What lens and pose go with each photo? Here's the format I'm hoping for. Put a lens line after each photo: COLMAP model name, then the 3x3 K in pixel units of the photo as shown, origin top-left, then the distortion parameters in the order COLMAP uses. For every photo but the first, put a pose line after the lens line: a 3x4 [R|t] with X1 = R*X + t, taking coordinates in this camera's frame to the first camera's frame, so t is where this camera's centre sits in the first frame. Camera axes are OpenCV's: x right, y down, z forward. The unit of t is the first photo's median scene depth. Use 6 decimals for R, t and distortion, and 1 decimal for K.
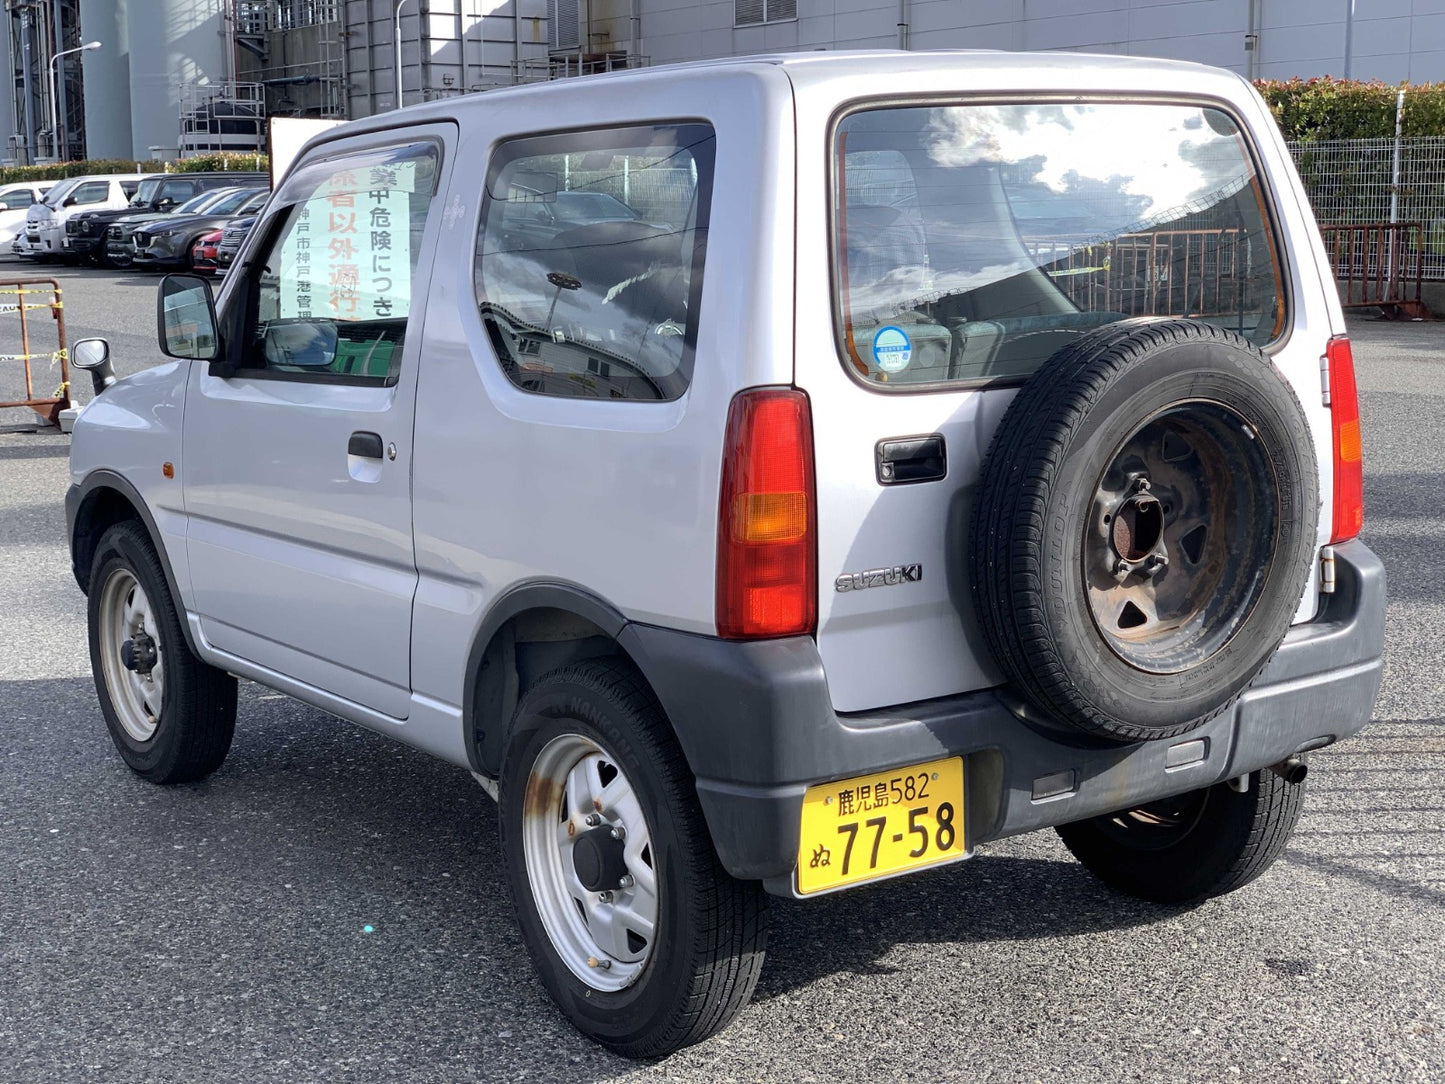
lens RADIAL K [[2139.9, 0, 743.7], [0, 2139.9, 542.7], [0, 0, 1]] dist [-0.088408, 1.422657]
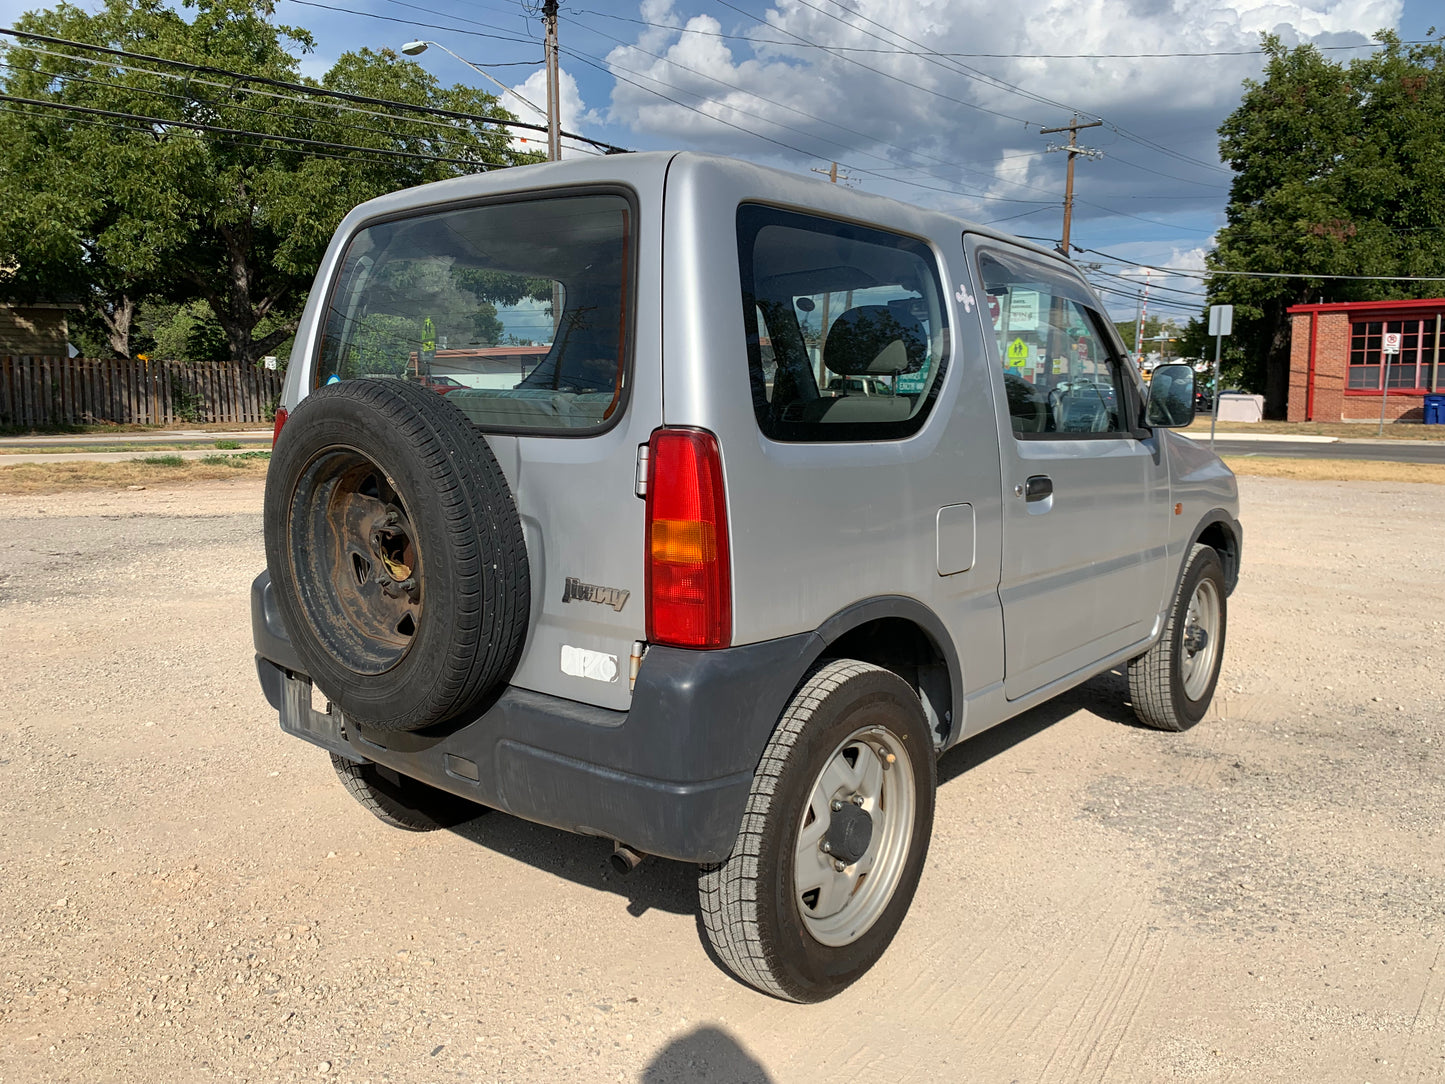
lens RADIAL K [[1116.6, 0, 731.1], [0, 1116.6, 536.1], [0, 0, 1]] dist [0.000841, 0.007247]
pose [[0.280338, 0.163003, -0.945960, 0.844954], [-0.173131, 0.977901, 0.117199, -0.124768], [0.944159, 0.130920, 0.302363, 0.995750]]
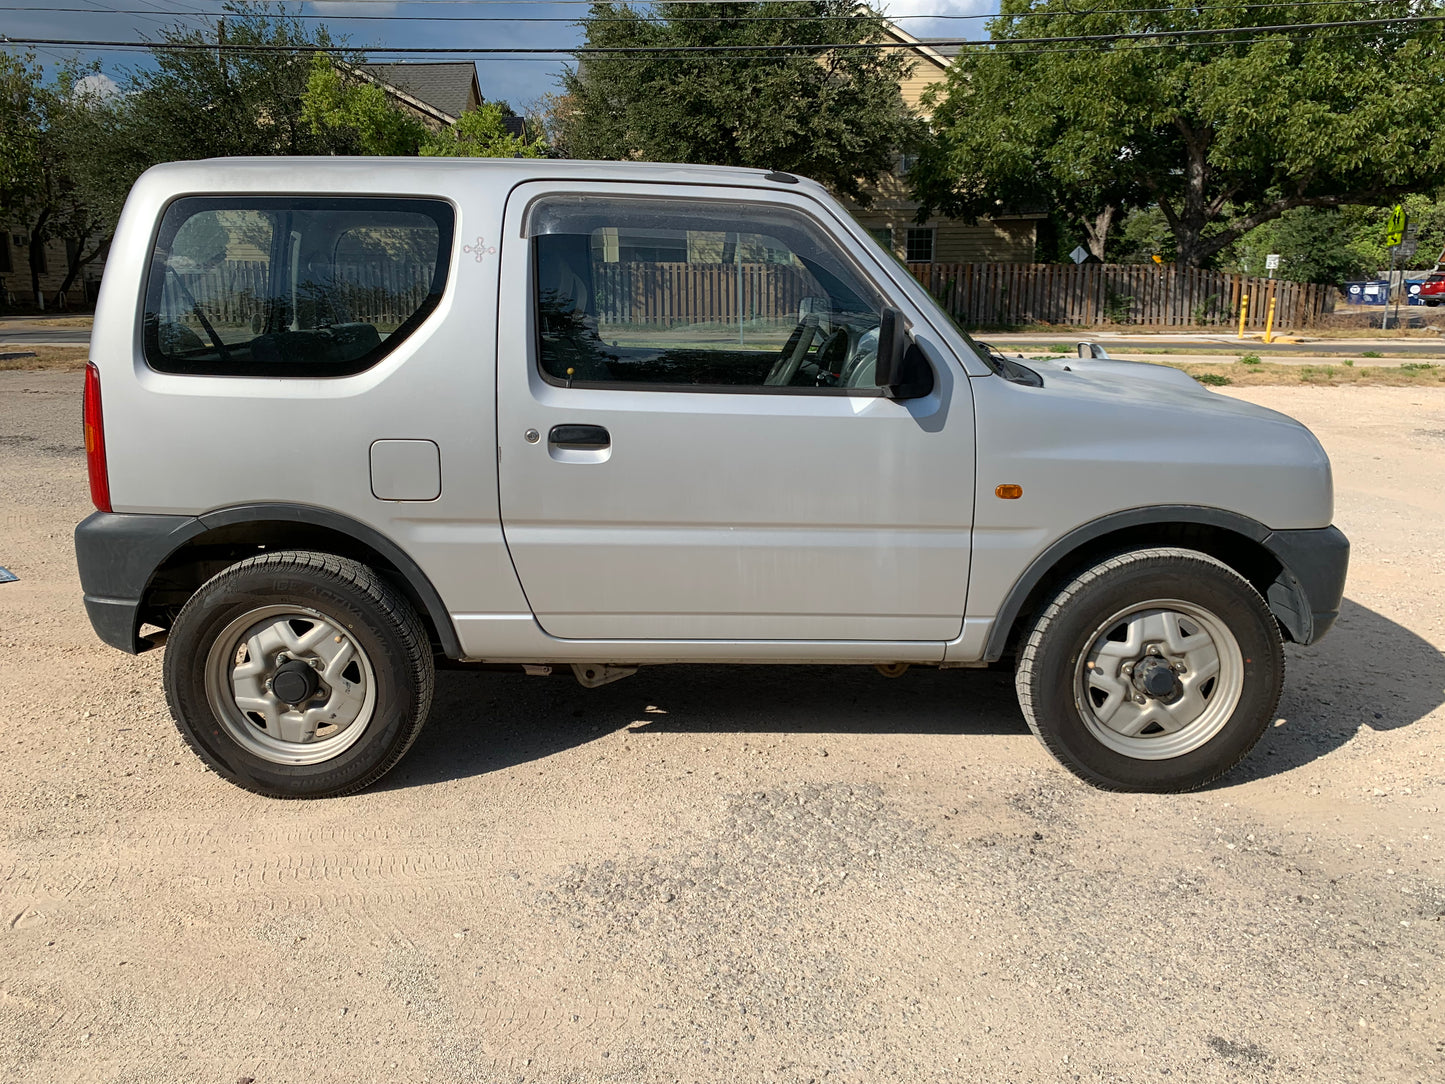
lens RADIAL K [[1118.8, 0, 725.4], [0, 1118.8, 539.2], [0, 0, 1]] dist [0.009726, -0.004881]
pose [[-0.565190, 0.218939, -0.795378, 0.737463], [-0.115094, 0.933784, 0.338823, -0.323847], [0.816892, 0.283043, -0.502567, 1.974407]]
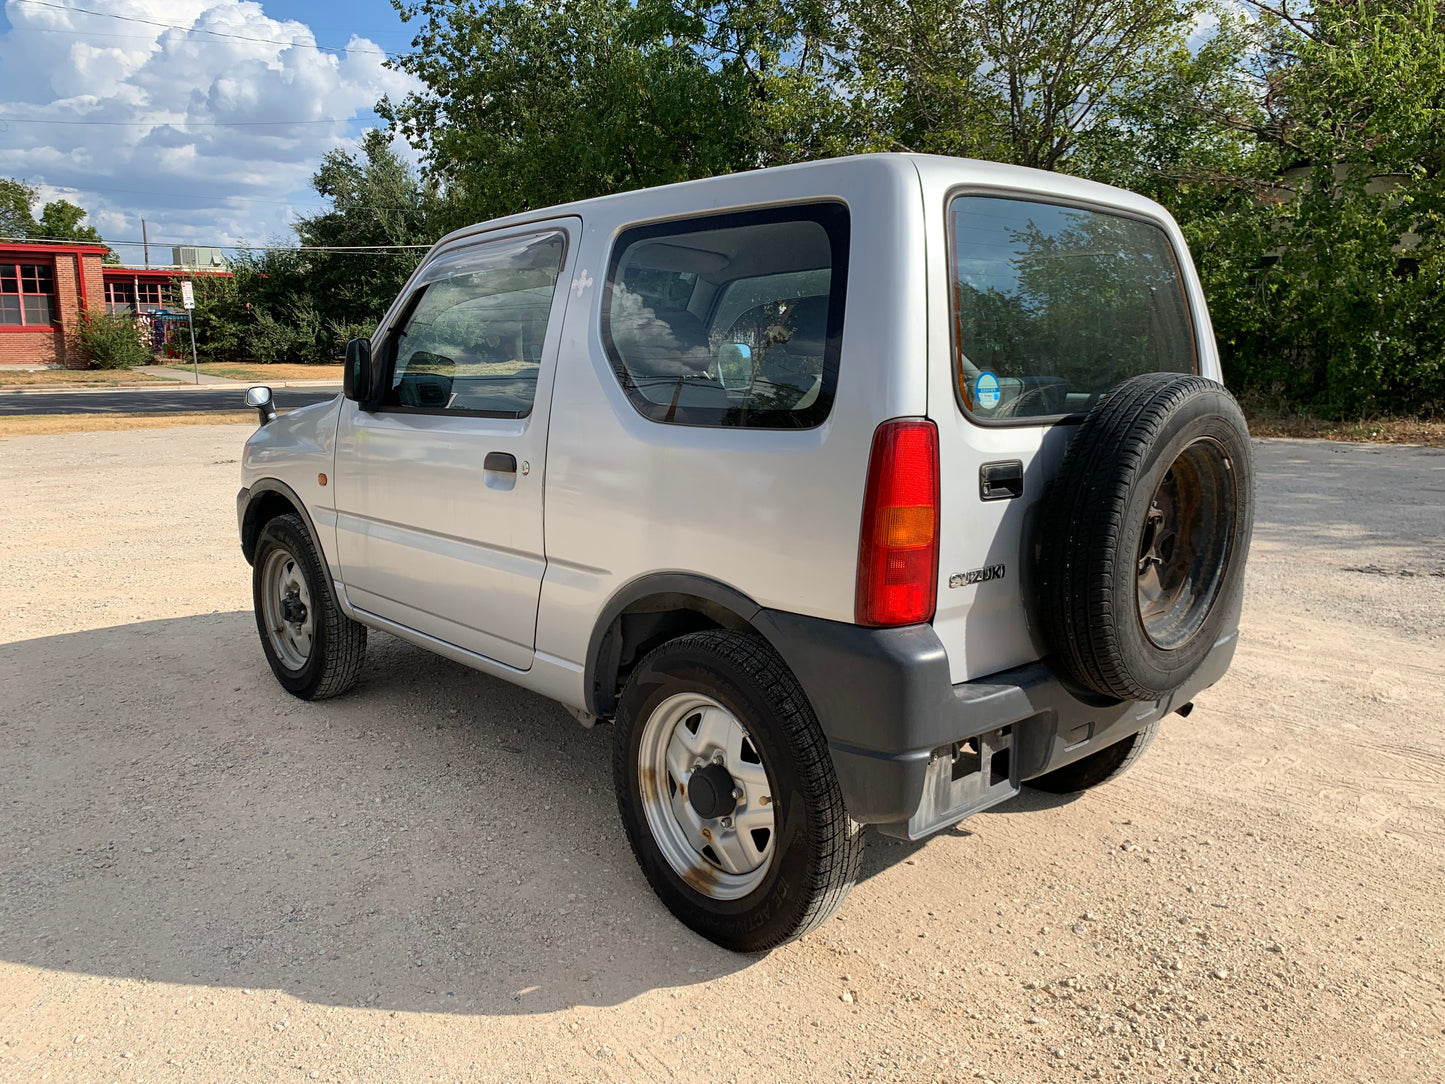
lens RADIAL K [[1121.0, 0, 705.7], [0, 1121.0, 523.7], [0, 0, 1]] dist [0.002436, 0.005351]
pose [[0.991877, 0.012058, 0.126625, -0.166151], [-0.012029, 0.999927, -0.000991, -0.010555], [-0.126628, -0.000541, 0.991950, 0.361550]]
